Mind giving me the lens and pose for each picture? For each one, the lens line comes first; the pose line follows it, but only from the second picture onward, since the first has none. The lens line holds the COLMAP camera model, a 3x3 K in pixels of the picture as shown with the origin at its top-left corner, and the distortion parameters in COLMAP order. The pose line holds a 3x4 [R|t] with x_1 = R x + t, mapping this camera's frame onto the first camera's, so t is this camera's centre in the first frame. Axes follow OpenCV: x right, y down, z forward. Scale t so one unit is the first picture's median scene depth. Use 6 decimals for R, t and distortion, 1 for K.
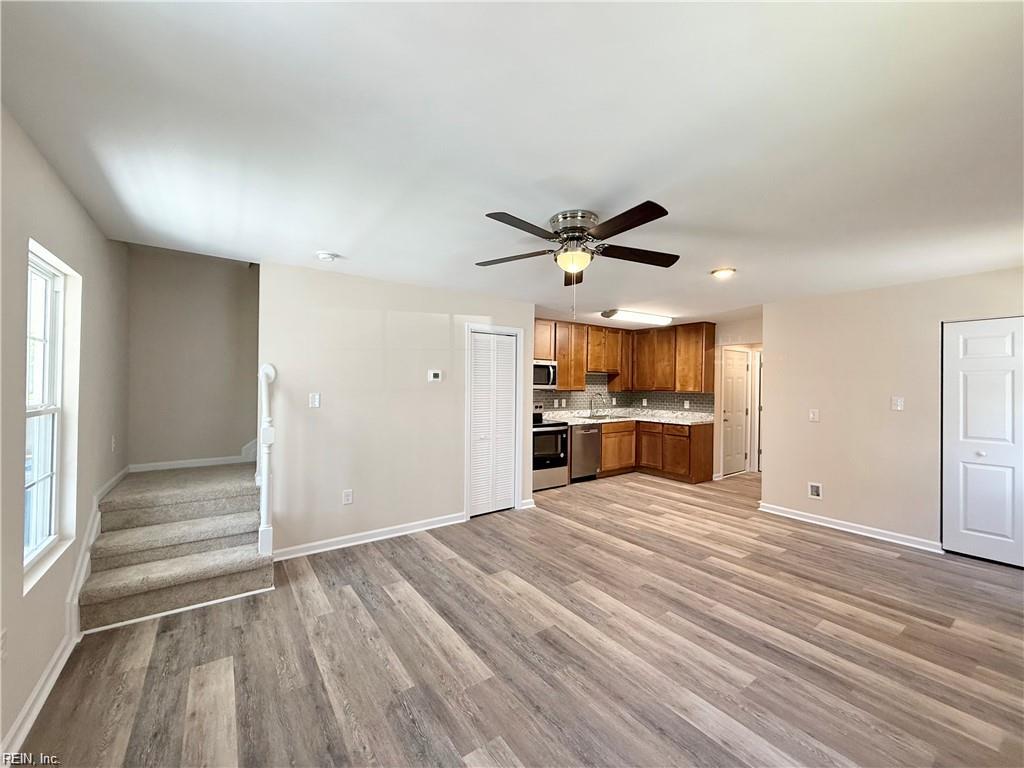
lens RADIAL K [[407.8, 0, 507.3], [0, 407.8, 385.7], [0, 0, 1]] dist [0.000929, -0.000936]
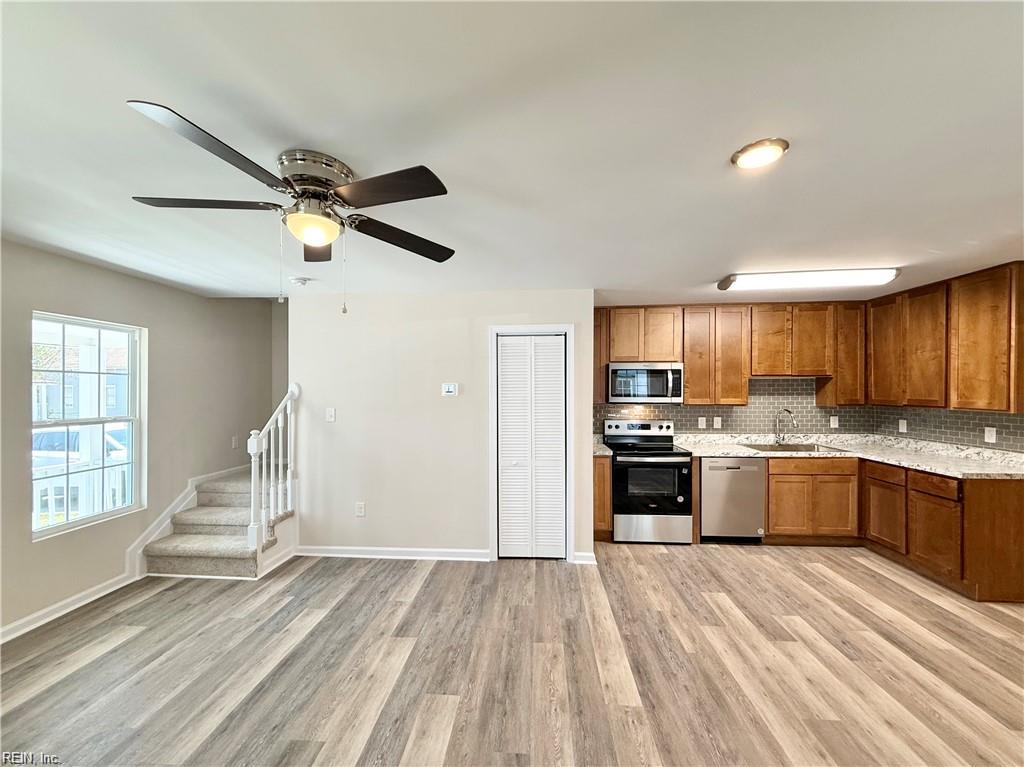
lens RADIAL K [[407.8, 0, 509.5], [0, 407.8, 393.6], [0, 0, 1]] dist [0.000929, -0.000936]
pose [[0.770315, -0.008164, -0.637612, 0.469395], [0.008331, 0.999962, -0.002738, -0.011799], [0.637610, -0.003203, 0.770353, 0.374169]]
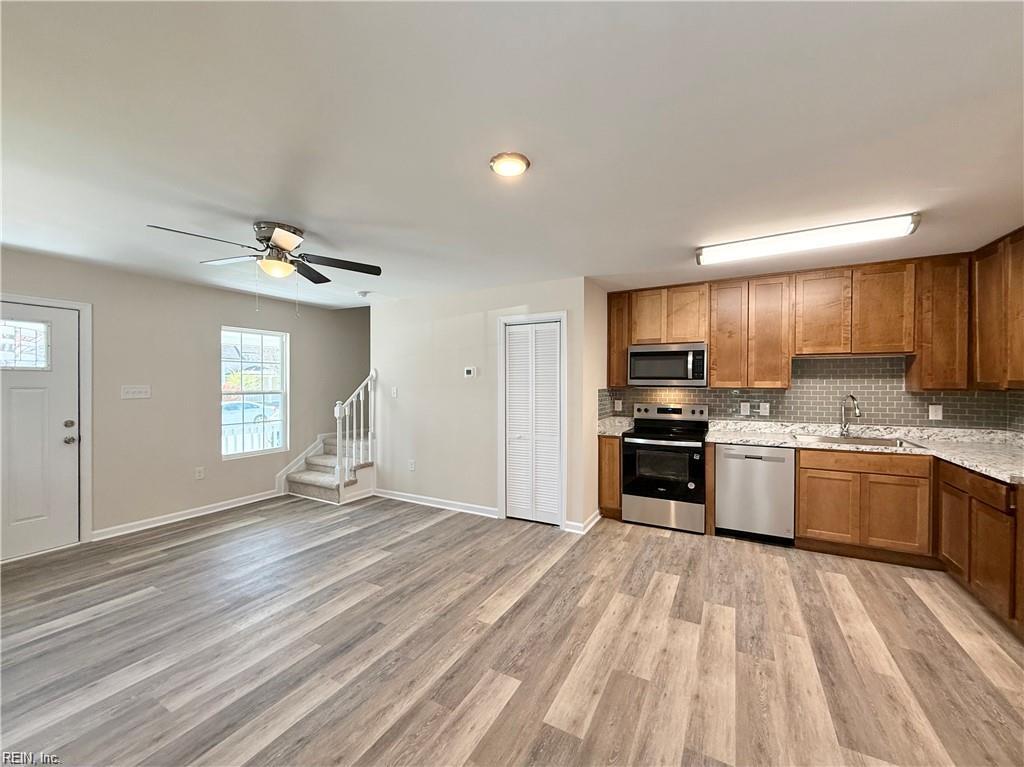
lens RADIAL K [[407.8, 0, 511.7], [0, 407.8, 387.0], [0, 0, 1]] dist [0.000929, -0.000936]
pose [[0.438216, 0.001412, -0.898868, 0.797097], [0.000706, 0.999998, 0.001915, 0.012180], [0.898869, -0.001474, 0.438214, 0.595401]]
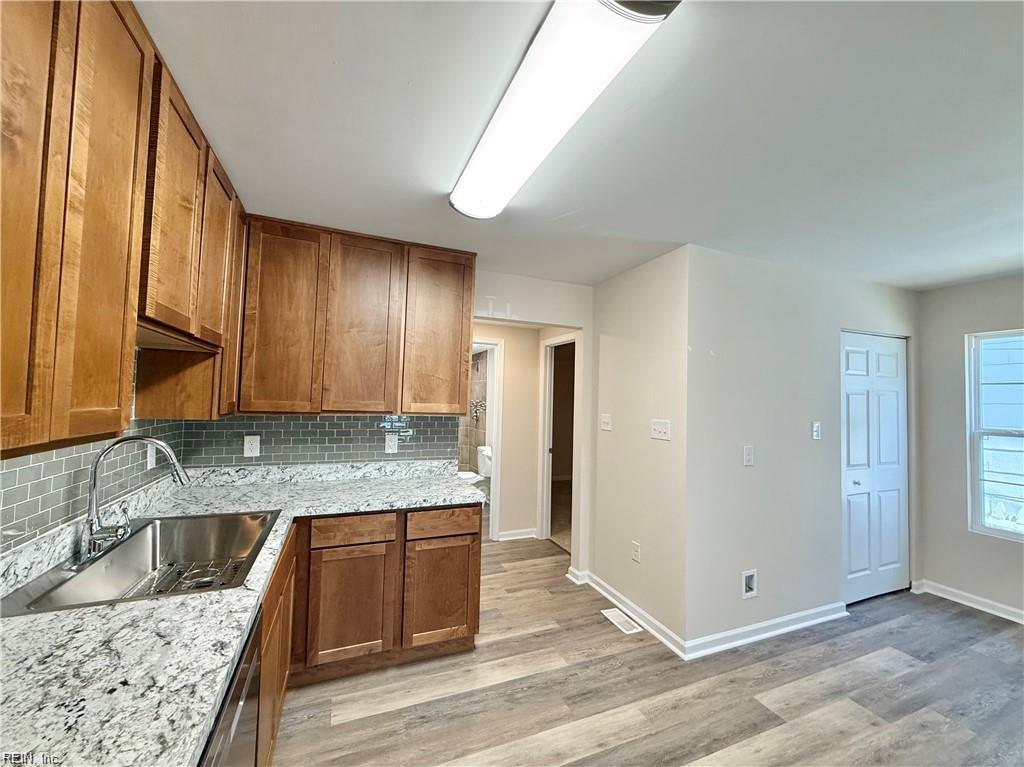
lens RADIAL K [[407.8, 0, 509.6], [0, 407.8, 386.9], [0, 0, 1]] dist [0.000929, -0.000936]
pose [[0.226710, 0.027334, 0.973579, 0.098126], [-0.016440, 0.999571, -0.024235, -0.005358], [-0.973824, -0.010511, 0.227062, 1.214305]]
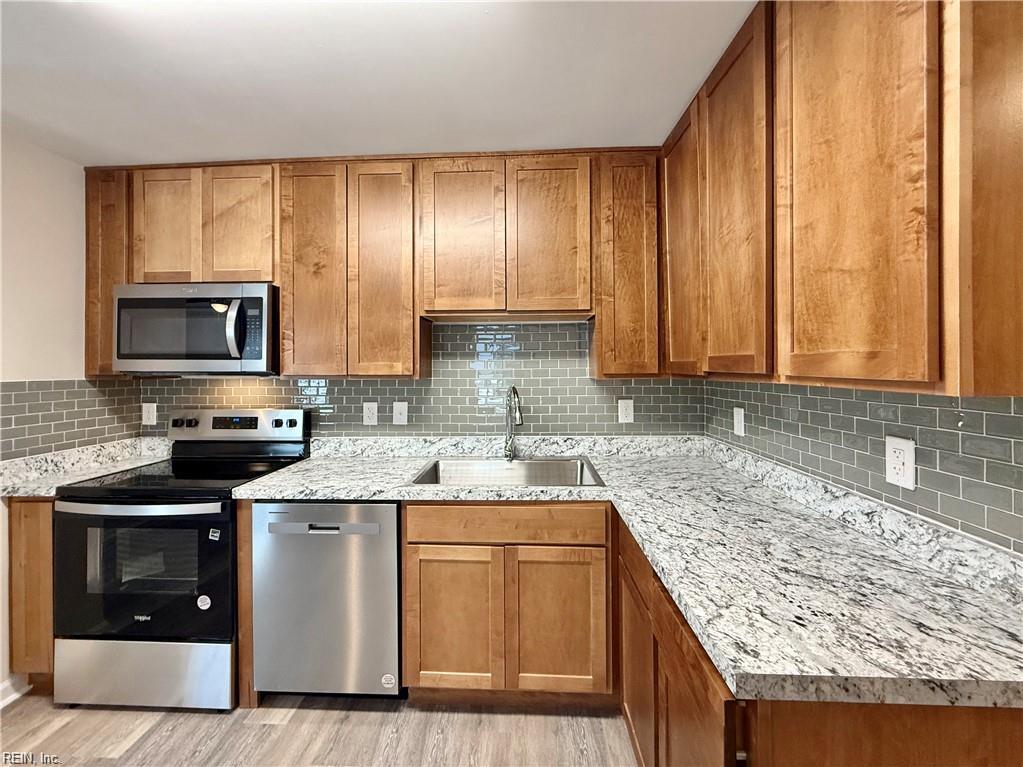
lens RADIAL K [[407.4, 0, 511.5], [0, 407.4, 366.6], [0, 0, 1]] dist [0.000929, -0.000936]
pose [[0.791445, -0.018063, -0.610973, 0.641911], [0.010037, 0.999813, -0.016557, 0.015541], [0.611157, 0.006972, 0.791478, 1.200967]]
